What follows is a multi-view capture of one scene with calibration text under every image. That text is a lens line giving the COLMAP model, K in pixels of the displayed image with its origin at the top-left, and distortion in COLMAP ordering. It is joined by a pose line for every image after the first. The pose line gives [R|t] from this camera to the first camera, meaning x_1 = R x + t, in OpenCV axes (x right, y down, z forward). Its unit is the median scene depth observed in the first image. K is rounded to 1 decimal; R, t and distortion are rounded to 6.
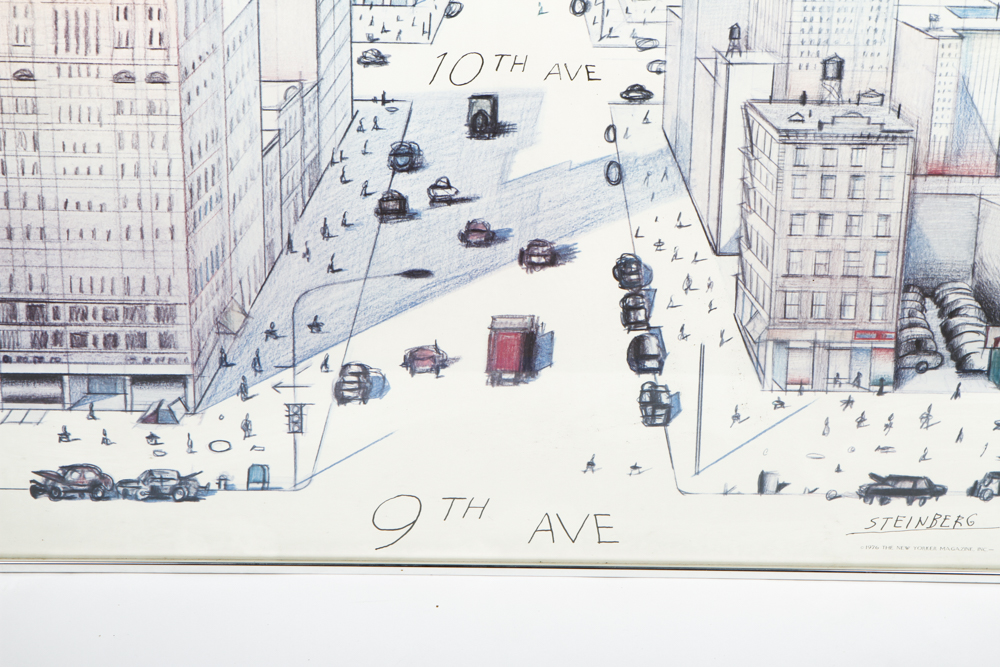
lens RADIAL K [[3206.2, 0, 504.1], [0, 3206.2, 334.4], [0, 0, 1]] dist [0.258098, 0.000000]
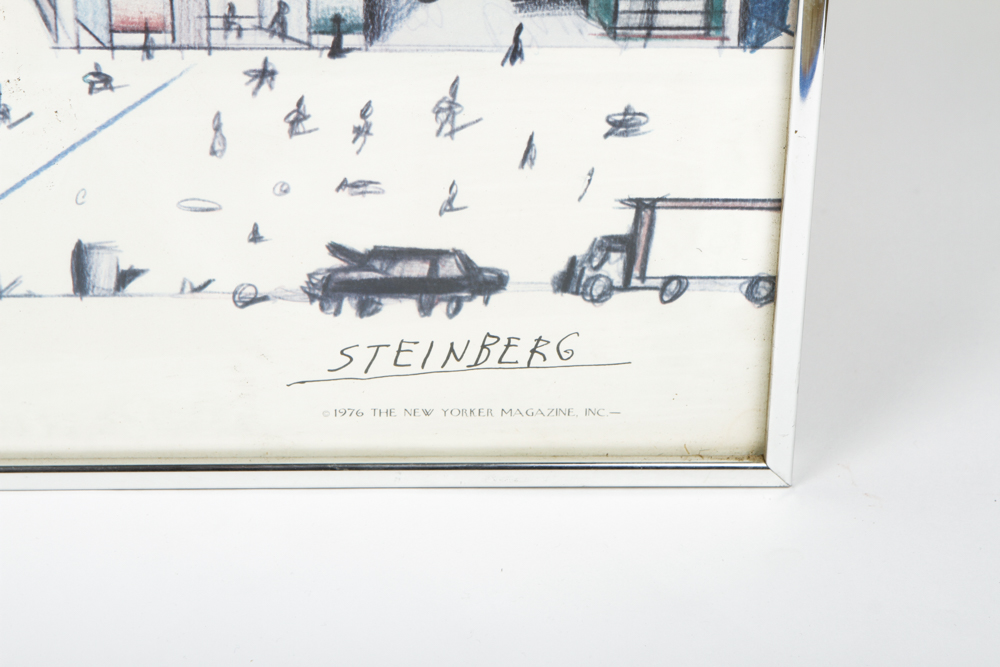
lens RADIAL K [[3206.2, 0, 499.6], [0, 3206.2, 333.6], [0, 0, 1]] dist [0.258098, 0.000000]
pose [[0.999557, -0.014710, 0.025878, 0.123627], [0.013493, 0.998823, 0.046592, 0.034972], [-0.026533, -0.046222, 0.998579, 0.559374]]
